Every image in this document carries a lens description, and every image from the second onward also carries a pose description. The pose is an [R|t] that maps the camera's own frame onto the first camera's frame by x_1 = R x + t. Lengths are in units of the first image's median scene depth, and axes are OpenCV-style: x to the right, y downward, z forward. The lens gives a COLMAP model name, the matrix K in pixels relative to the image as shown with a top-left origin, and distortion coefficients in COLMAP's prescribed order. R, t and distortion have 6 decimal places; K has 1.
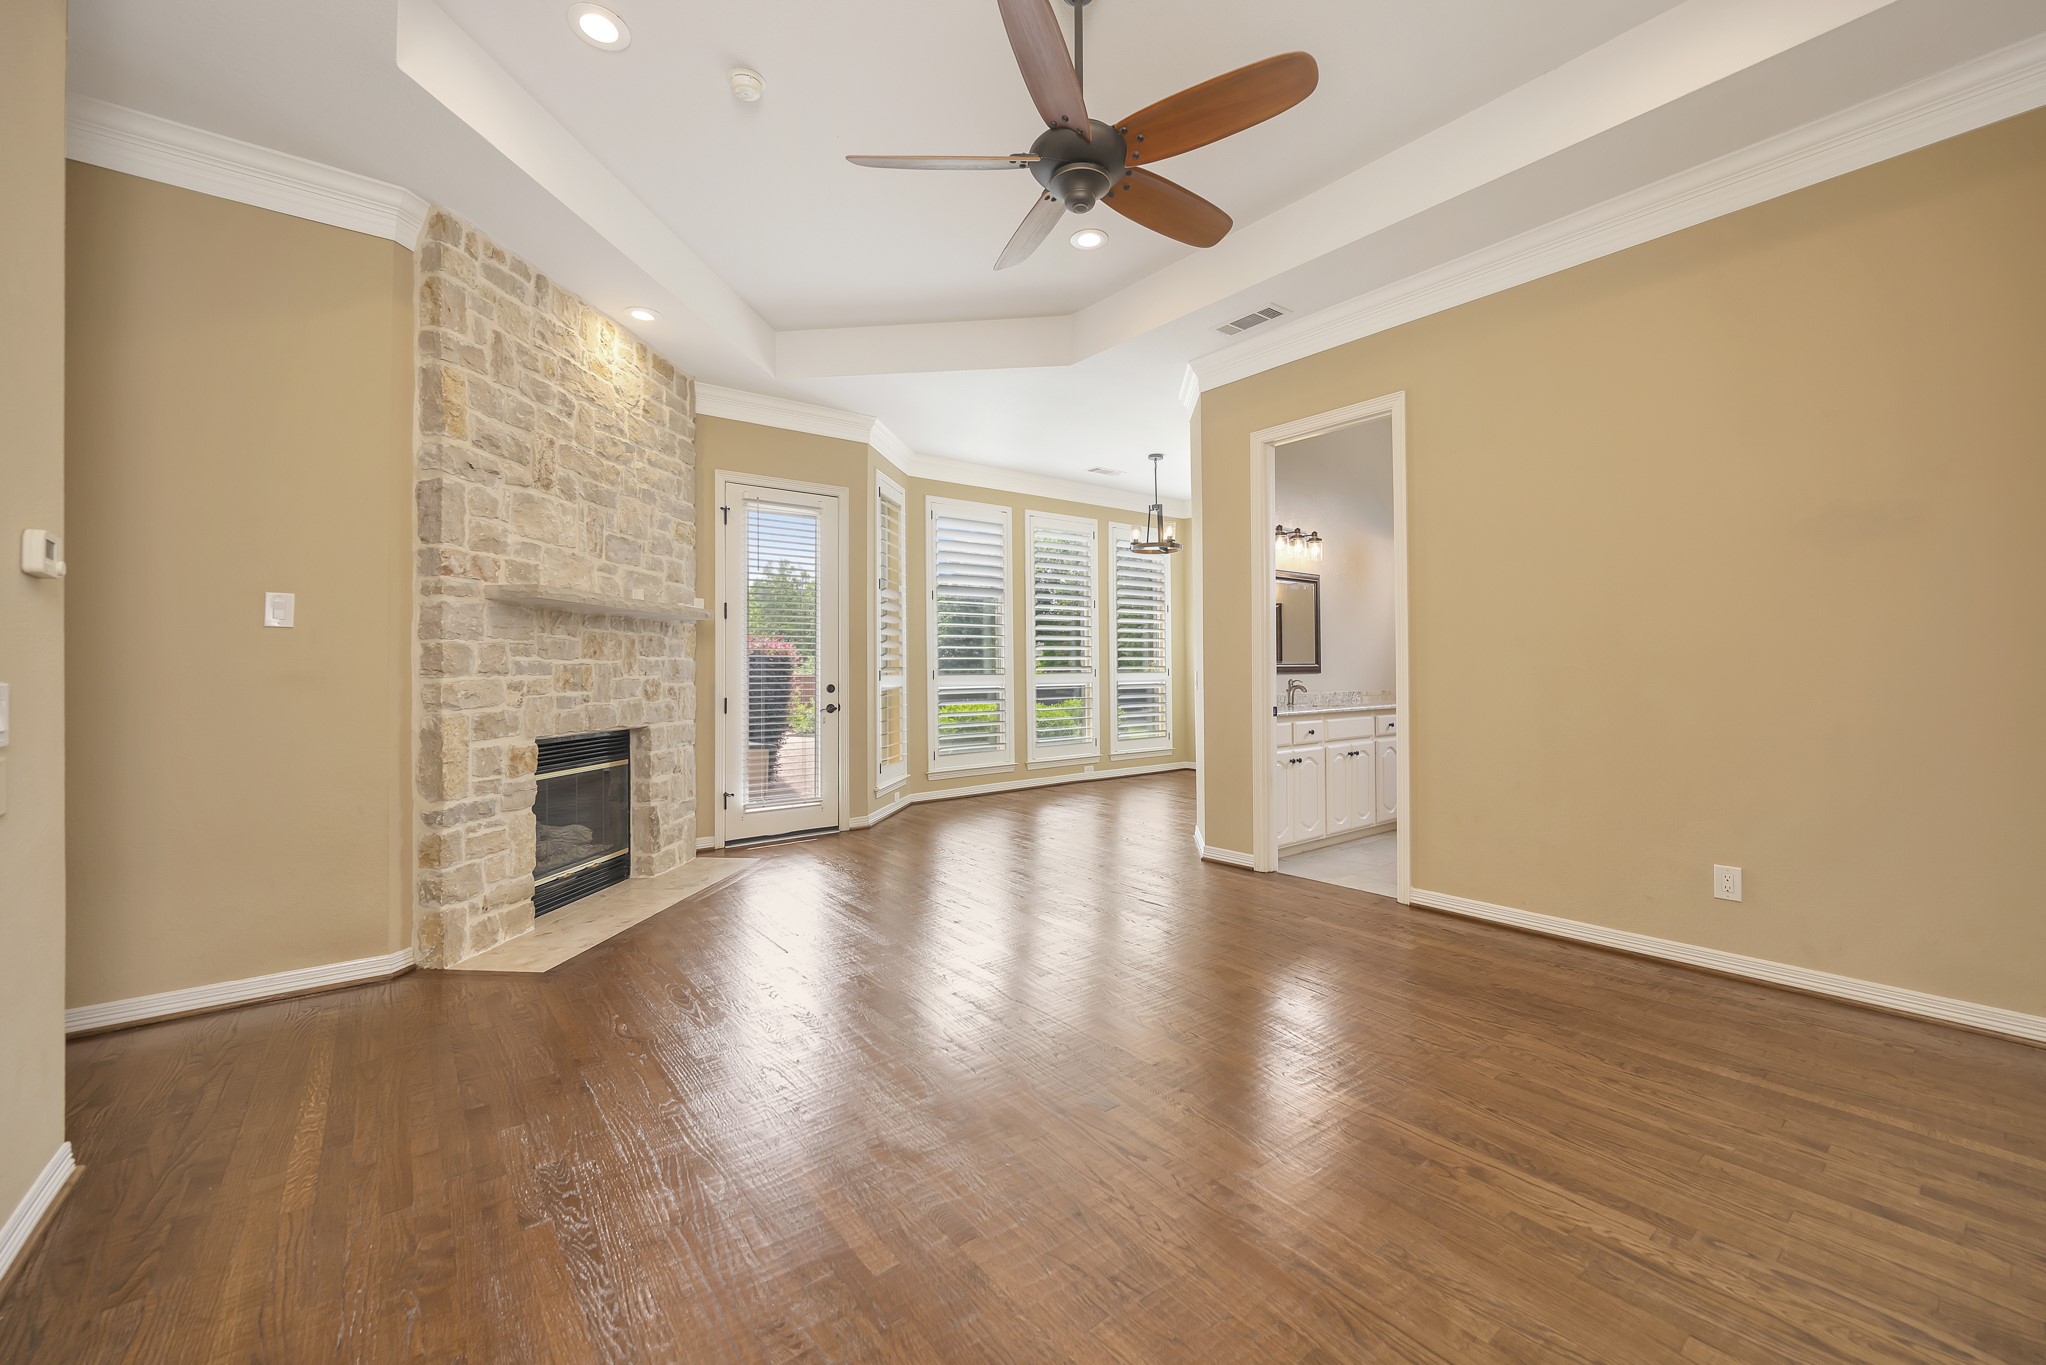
lens RADIAL K [[811.6, 0, 1013.7], [0, 811.6, 681.7], [0, 0, 1]] dist [-0.000596, -0.000432]
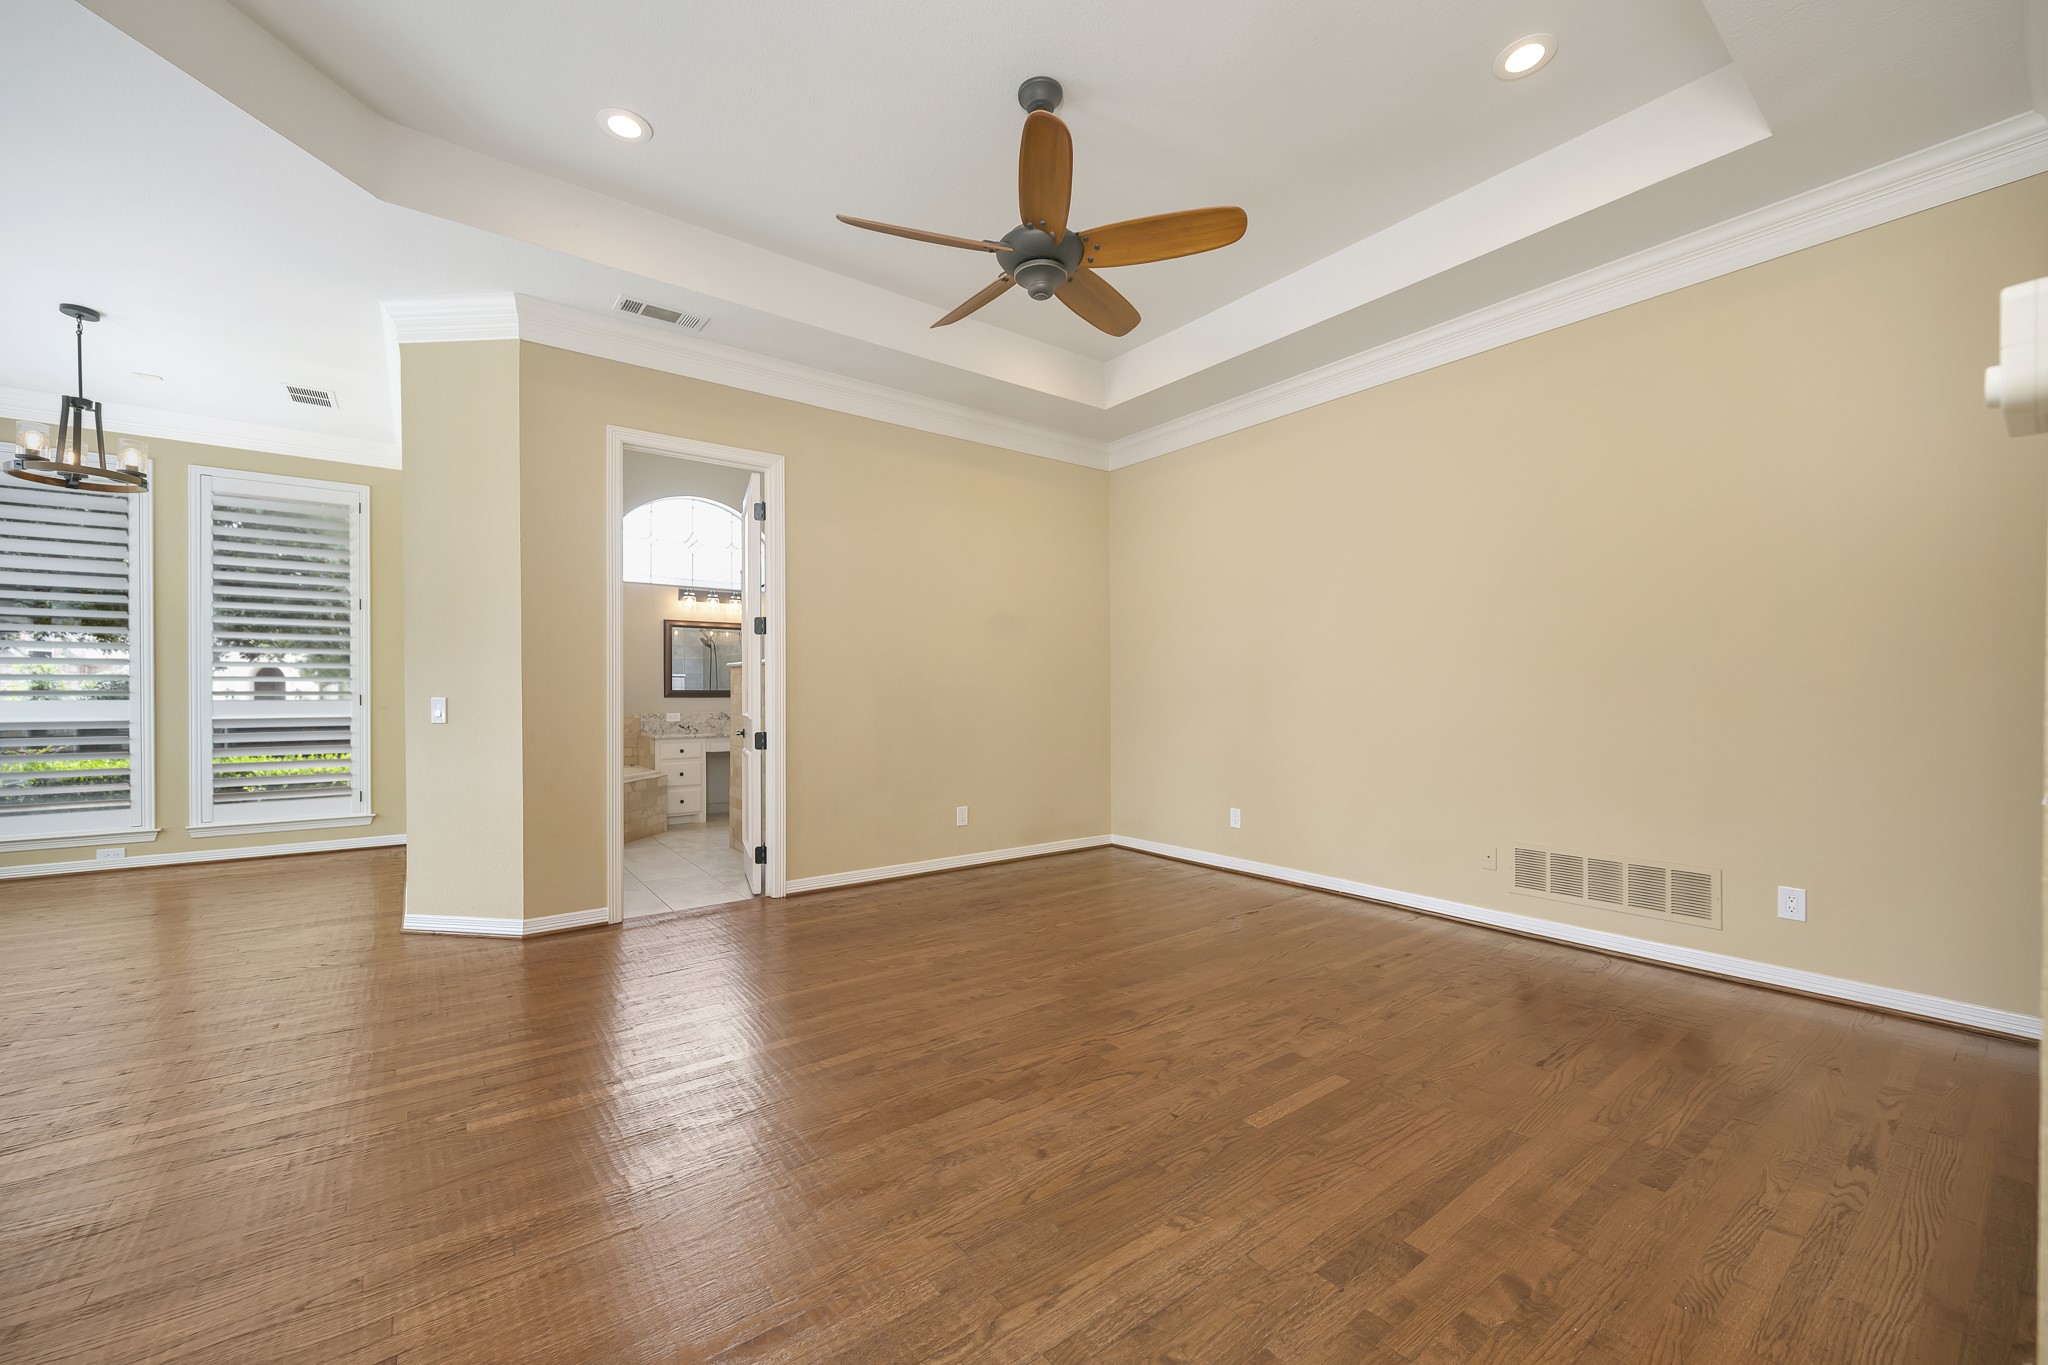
lens RADIAL K [[812.4, 0, 1026.8], [0, 812.4, 685.4], [0, 0, 1]] dist [-0.000596, -0.000432]
pose [[-0.004579, 0.026539, 0.999637, -0.804675], [0.017764, 0.999492, -0.026454, 0.010704], [-0.999832, 0.017636, -0.005048, 0.764946]]
